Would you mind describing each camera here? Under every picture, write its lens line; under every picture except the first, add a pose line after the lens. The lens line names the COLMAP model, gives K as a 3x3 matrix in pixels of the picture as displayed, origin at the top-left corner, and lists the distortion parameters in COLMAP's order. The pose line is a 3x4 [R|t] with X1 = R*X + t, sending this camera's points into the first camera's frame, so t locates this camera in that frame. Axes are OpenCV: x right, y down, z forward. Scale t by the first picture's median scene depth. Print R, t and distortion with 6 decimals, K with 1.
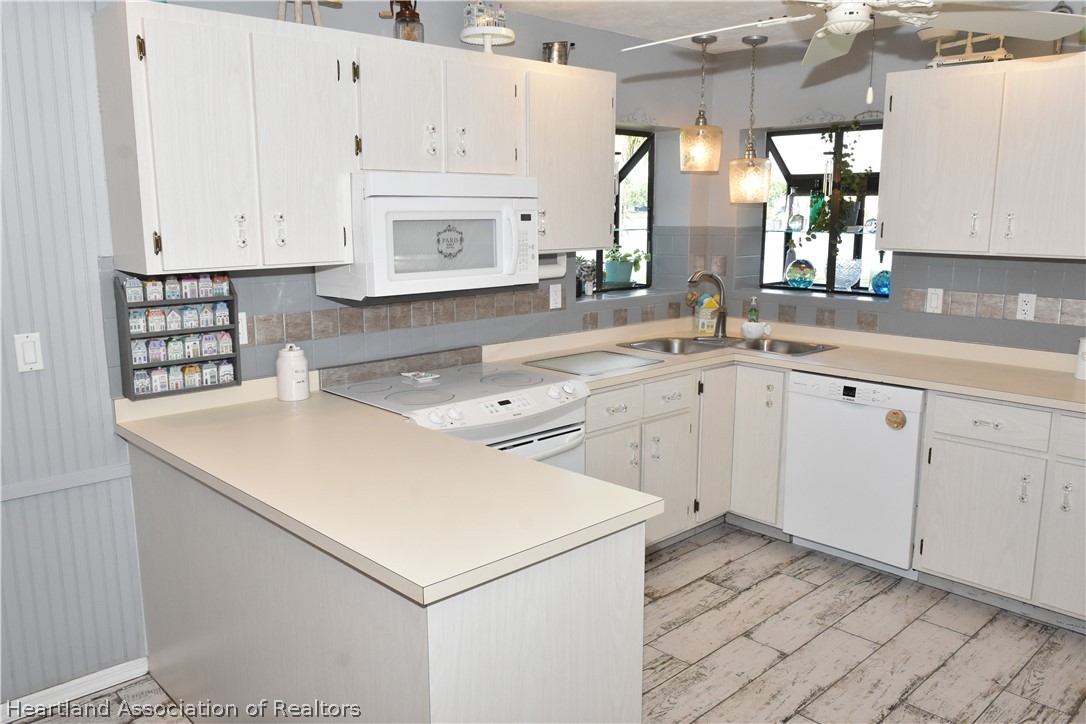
lens RADIAL K [[852.7, 0, 541.9], [0, 852.7, 354.6], [0, 0, 1]] dist [-0.017627, 0.000543]
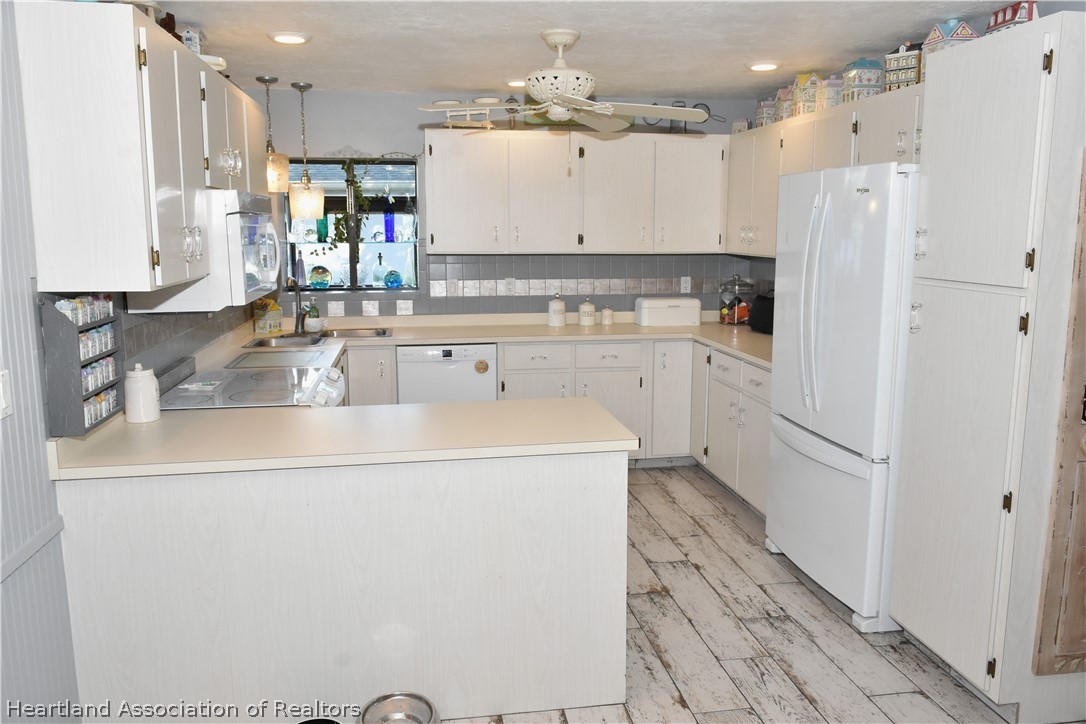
lens RADIAL K [[852.7, 0, 538.2], [0, 852.7, 367.1], [0, 0, 1]] dist [-0.017627, 0.000543]
pose [[0.567600, -0.134486, 0.812246, -0.583452], [0.137753, 0.988174, 0.067353, -0.007152], [-0.811699, 0.073660, 0.579413, 0.050548]]
